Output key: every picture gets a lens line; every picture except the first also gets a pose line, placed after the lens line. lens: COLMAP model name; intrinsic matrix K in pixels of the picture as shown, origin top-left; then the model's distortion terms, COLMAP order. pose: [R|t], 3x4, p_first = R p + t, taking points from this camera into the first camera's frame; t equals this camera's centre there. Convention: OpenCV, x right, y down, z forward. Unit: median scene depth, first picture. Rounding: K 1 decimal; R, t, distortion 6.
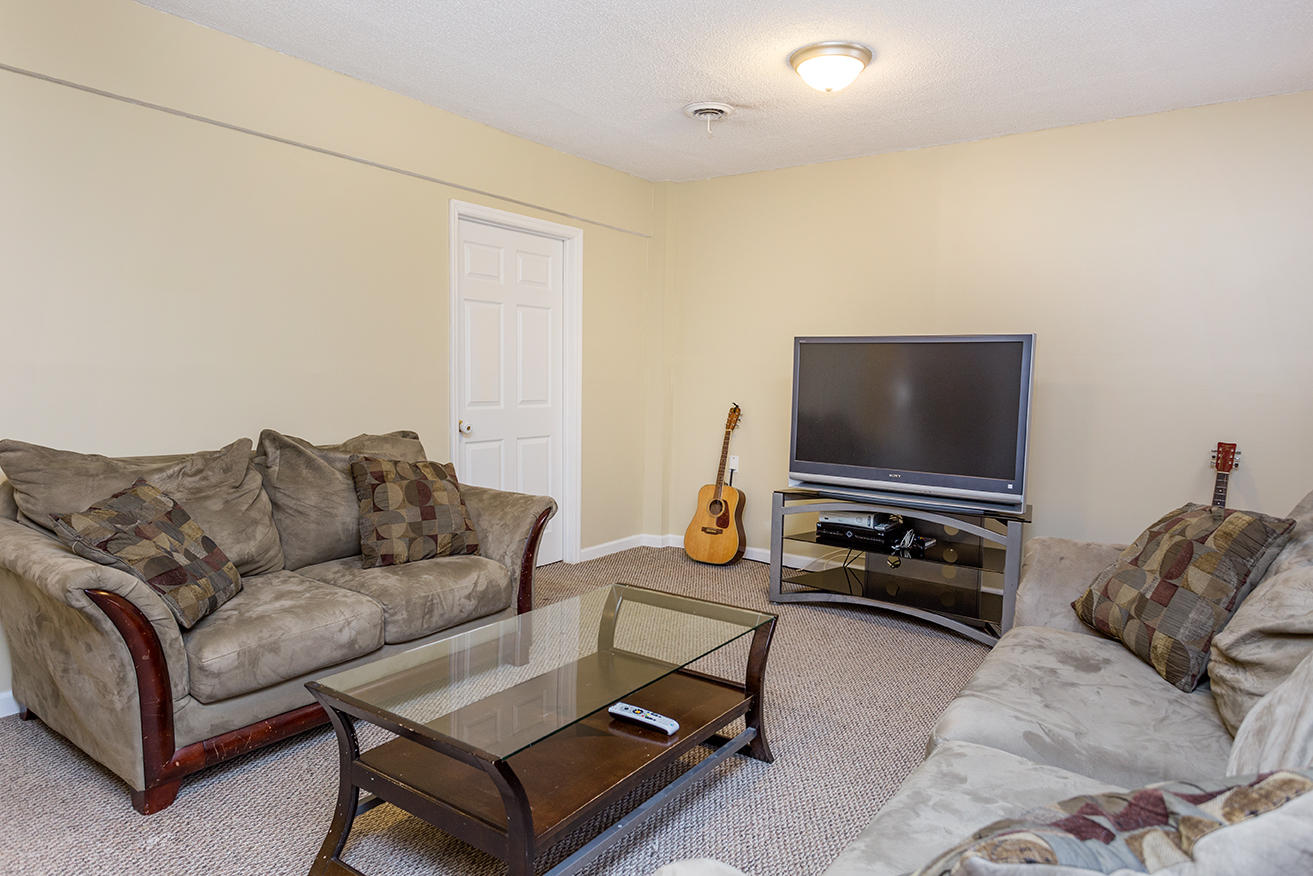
lens RADIAL K [[810.6, 0, 656.5], [0, 810.6, 438.0], [0, 0, 1]] dist [-0.000451, -0.000420]
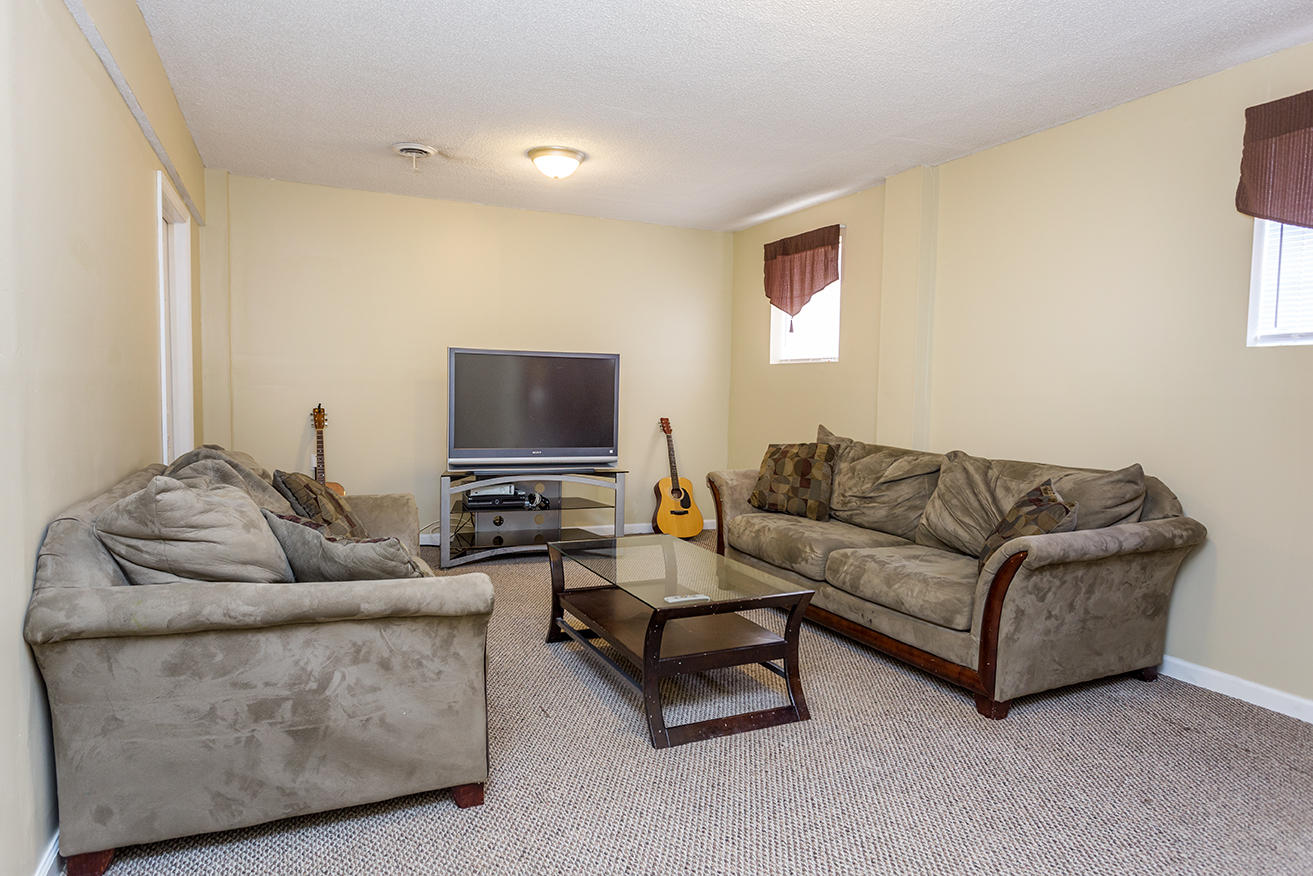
lens RADIAL K [[810.6, 0, 656.5], [0, 810.6, 438.0], [0, 0, 1]] dist [-0.000451, -0.000420]
pose [[0.512669, -0.063367, 0.856245, -0.793499], [0.057368, 0.997572, 0.039478, -0.020865], [-0.856668, 0.028881, 0.515060, 0.120411]]
